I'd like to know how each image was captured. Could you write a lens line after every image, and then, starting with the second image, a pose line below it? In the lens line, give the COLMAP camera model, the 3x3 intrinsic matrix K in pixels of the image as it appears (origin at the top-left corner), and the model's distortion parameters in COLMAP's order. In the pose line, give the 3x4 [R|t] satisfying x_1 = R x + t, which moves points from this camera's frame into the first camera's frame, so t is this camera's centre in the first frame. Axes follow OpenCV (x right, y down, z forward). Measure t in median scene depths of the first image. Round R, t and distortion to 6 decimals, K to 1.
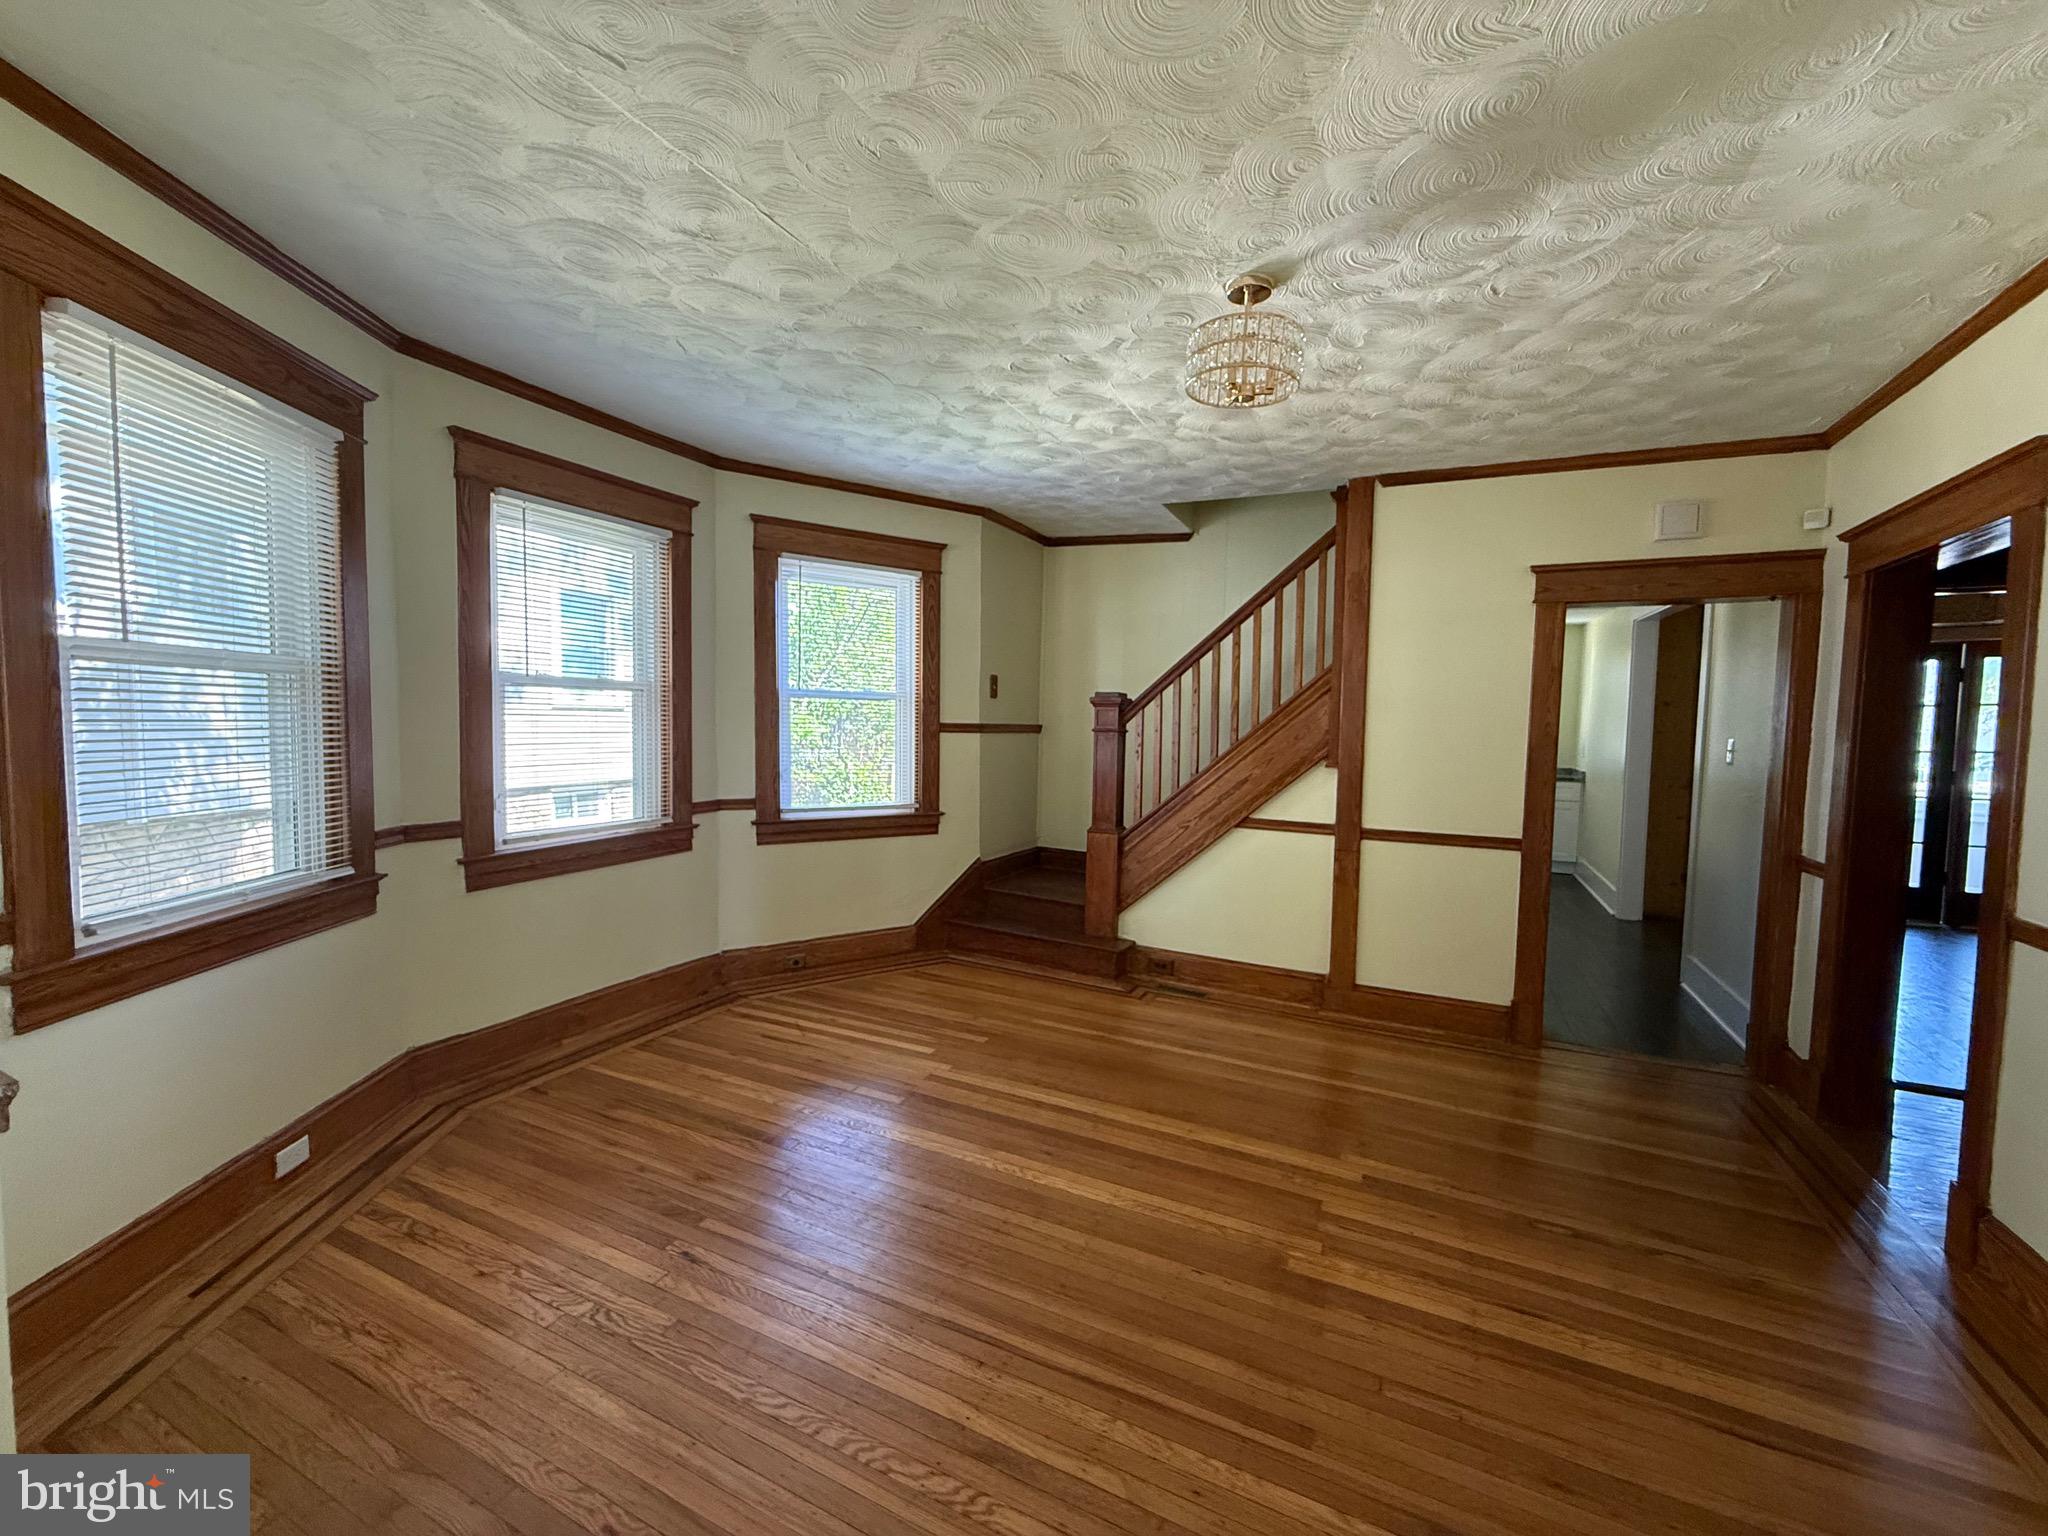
lens RADIAL K [[829.3, 0, 1009.4], [0, 829.3, 770.1], [0, 0, 1]] dist [-0.000073, -0.000277]
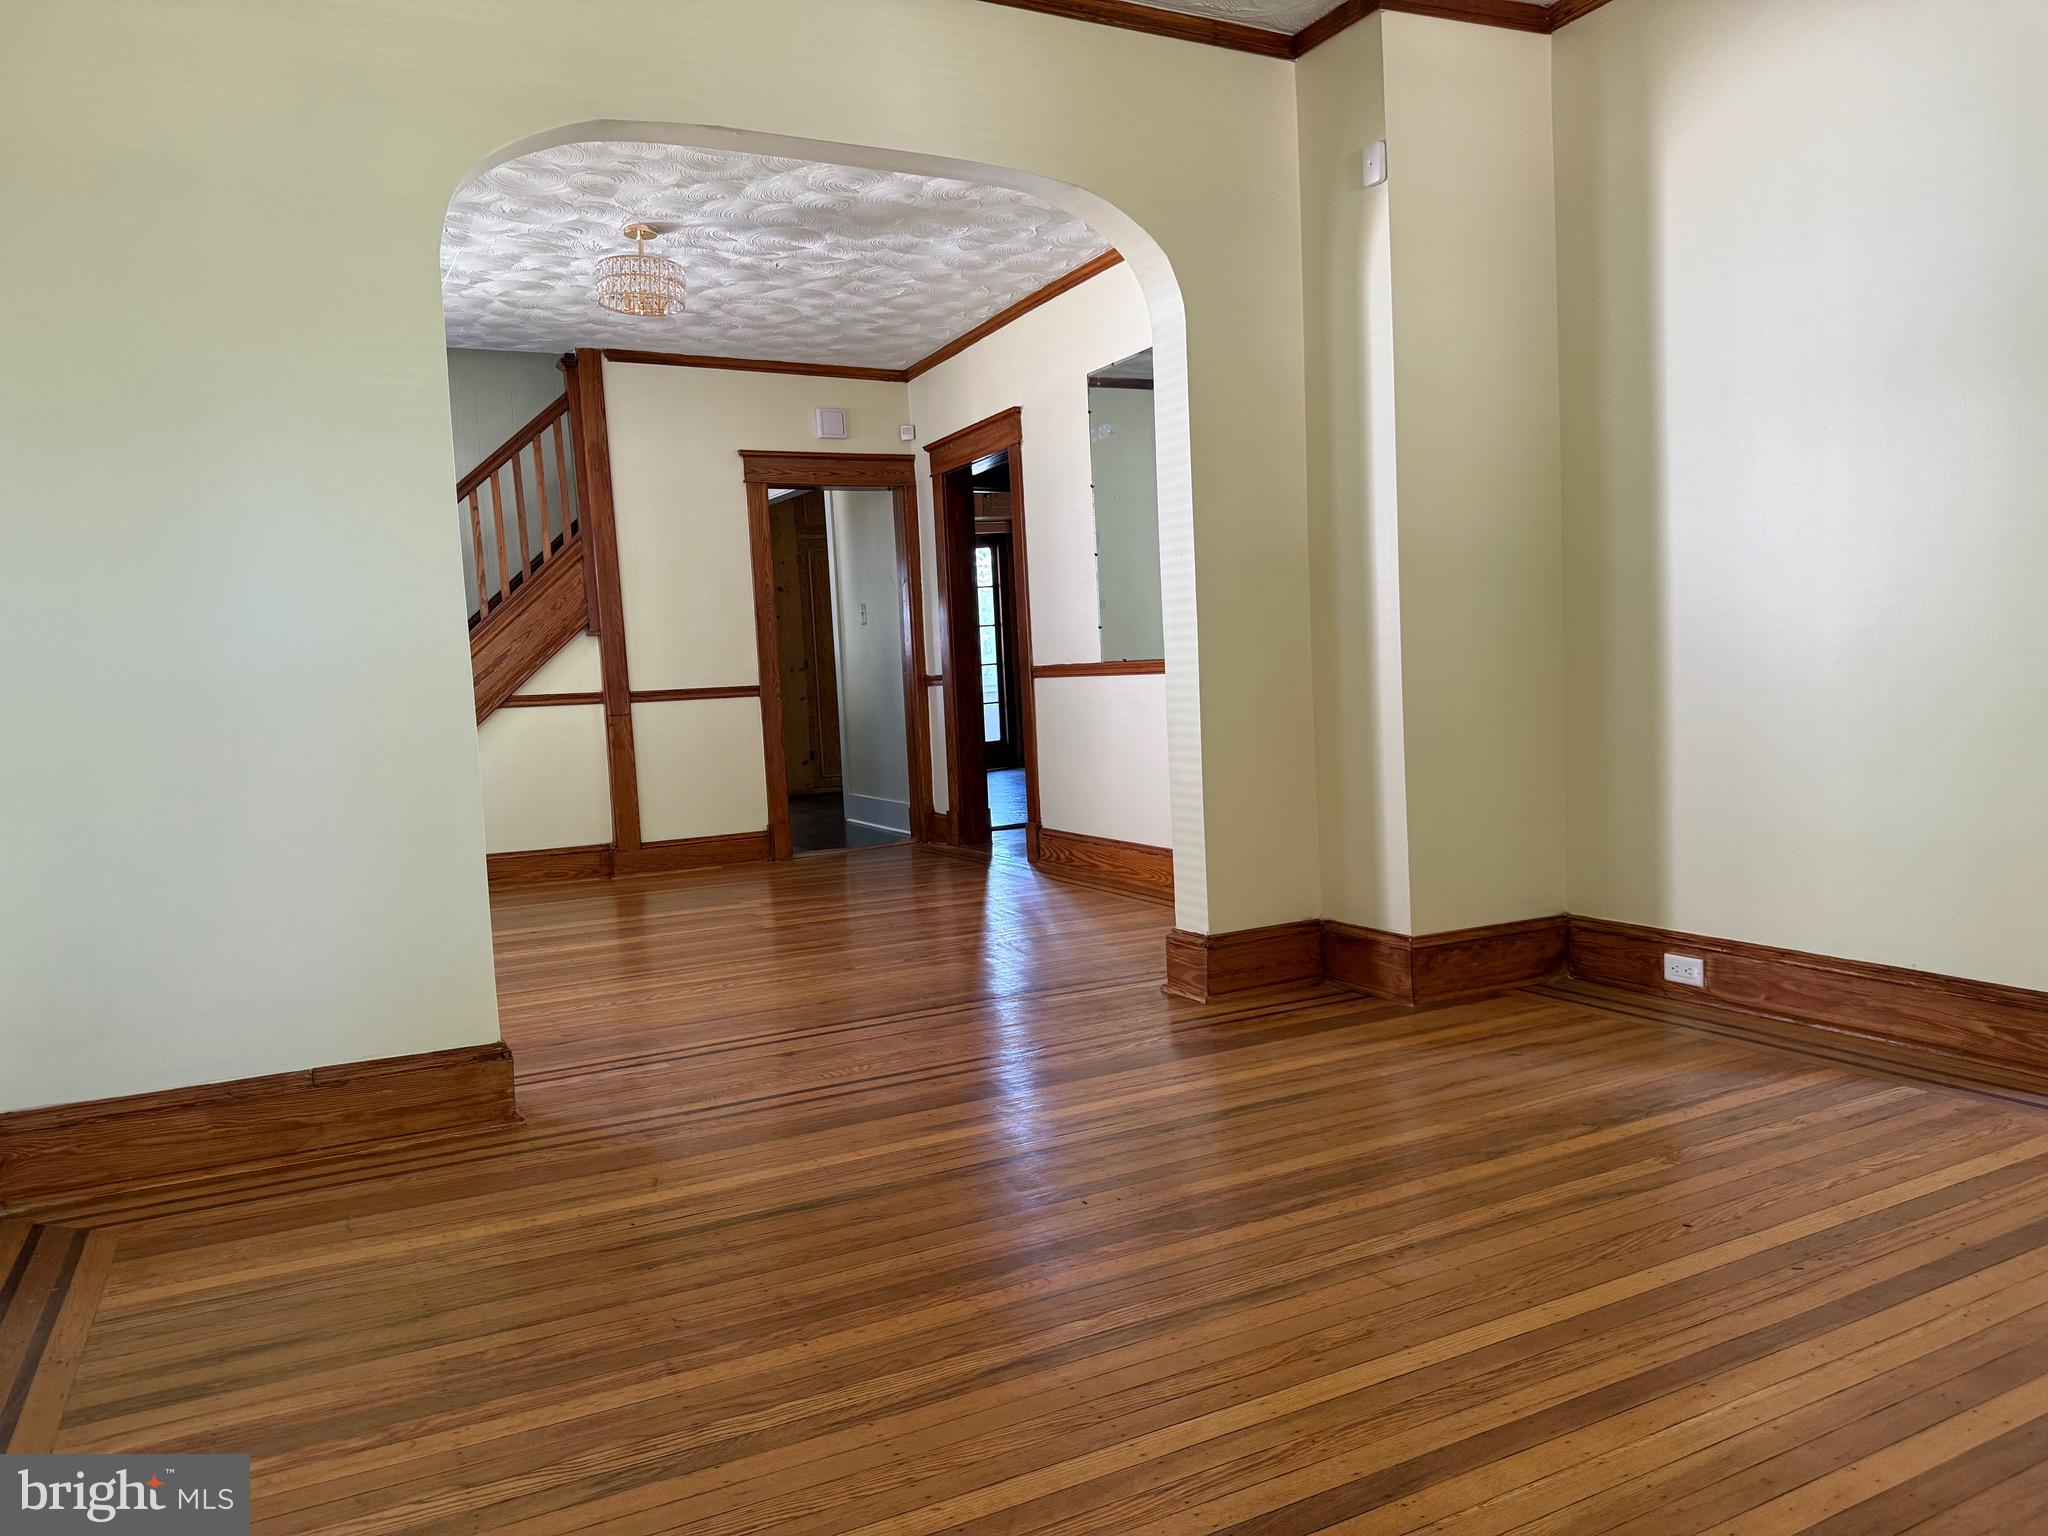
lens RADIAL K [[1392.9, 0, 1056.1], [0, 1392.9, 774.7], [0, 0, 1]] dist [0.076384, -0.028900]
pose [[0.579114, -0.116885, 0.806824, -0.735079], [0.106619, 0.992027, 0.067187, 0.118210], [-0.808245, 0.047114, 0.586959, -0.483844]]
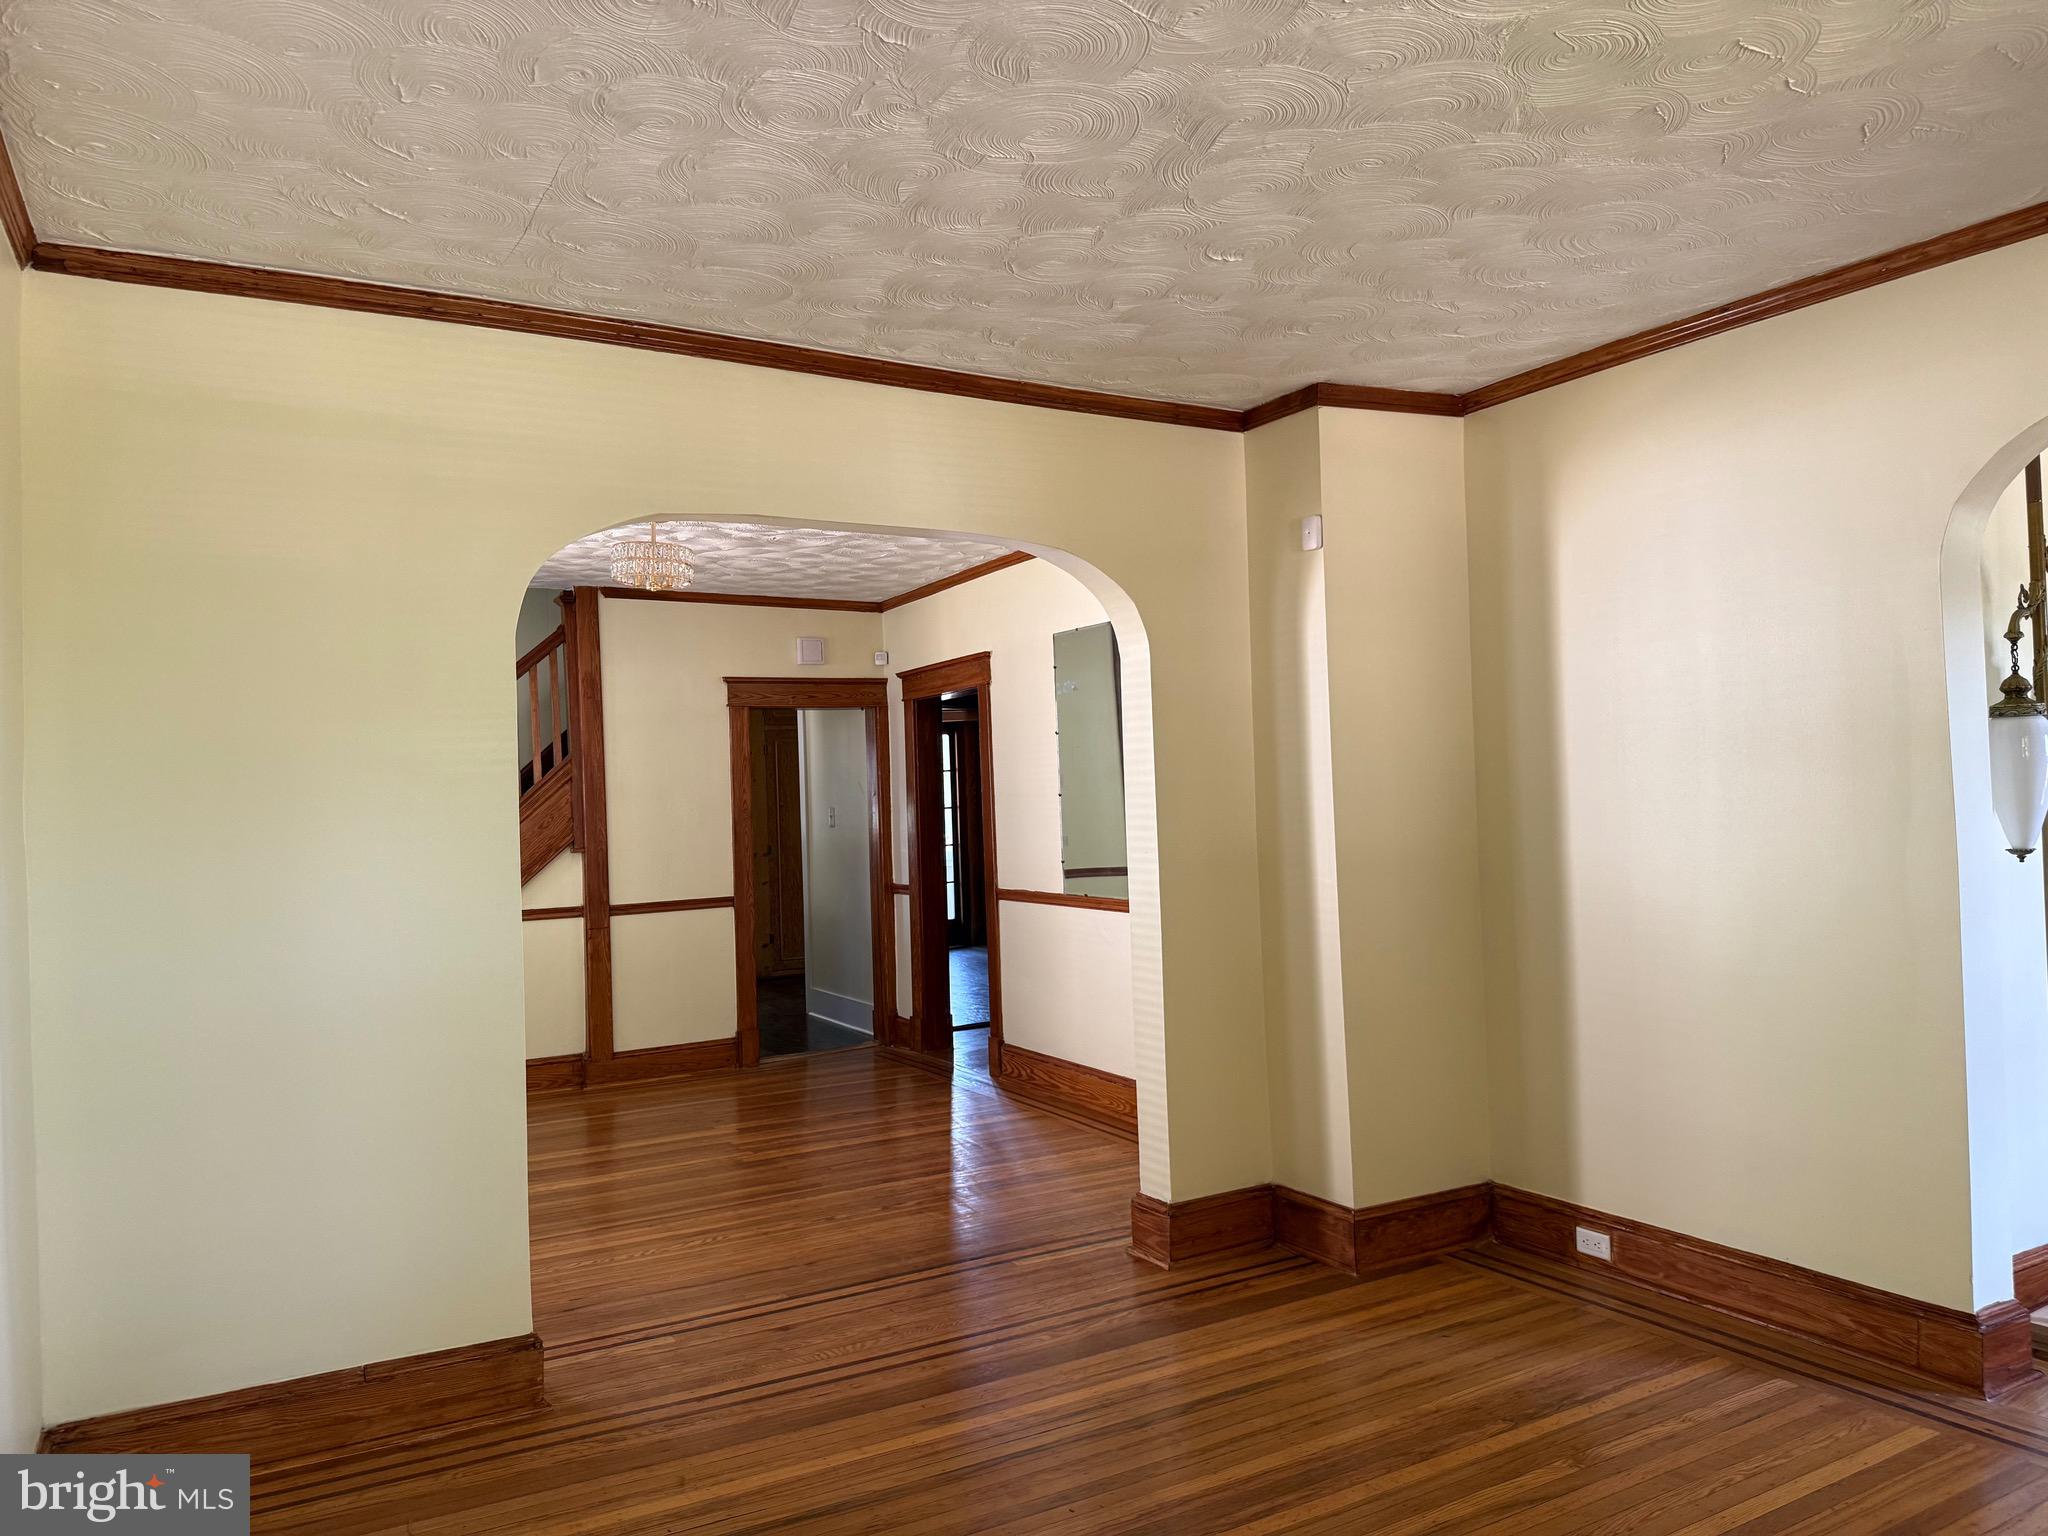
lens RADIAL K [[1392.9, 0, 1055.0], [0, 1392.9, 790.0], [0, 0, 1]] dist [0.076384, -0.028900]
pose [[0.547540, -0.036089, 0.836001, -0.831406], [0.092807, 0.995525, -0.017808, 0.006595], [-0.831617, 0.087337, 0.548439, -0.534023]]
